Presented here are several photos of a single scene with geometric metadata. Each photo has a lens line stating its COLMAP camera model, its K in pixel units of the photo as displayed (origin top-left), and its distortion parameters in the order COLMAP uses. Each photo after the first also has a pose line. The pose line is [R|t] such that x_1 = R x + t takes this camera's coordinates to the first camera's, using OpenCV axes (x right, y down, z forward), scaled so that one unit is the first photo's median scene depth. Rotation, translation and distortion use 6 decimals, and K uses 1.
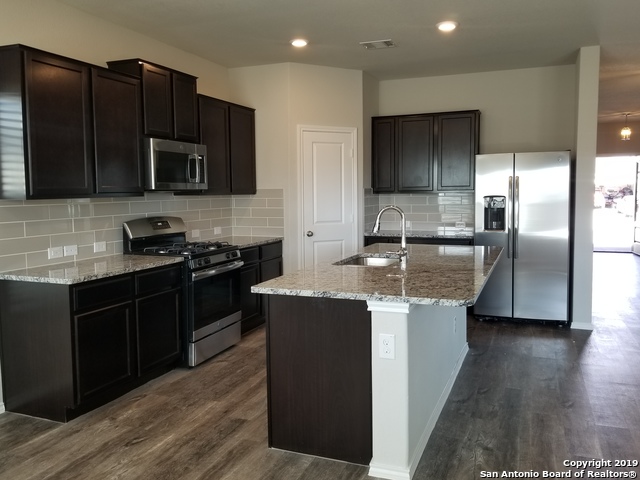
lens RADIAL K [[541.4, 0, 321.1], [0, 541.4, 237.0], [0, 0, 1]] dist [0.084615, -0.202743]
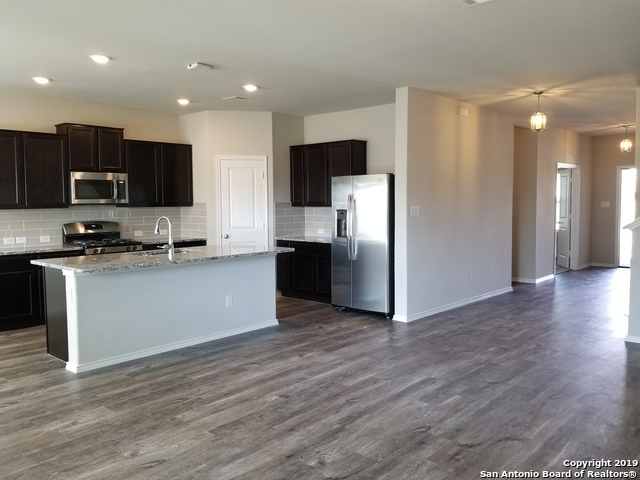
lens RADIAL K [[541.4, 0, 321.1], [0, 541.4, 237.0], [0, 0, 1]] dist [0.084615, -0.202743]
pose [[0.936946, 0.027341, -0.348404, 0.695533], [-0.032484, 0.999432, -0.008926, -0.000186], [0.347962, 0.019681, 0.937302, -0.178454]]
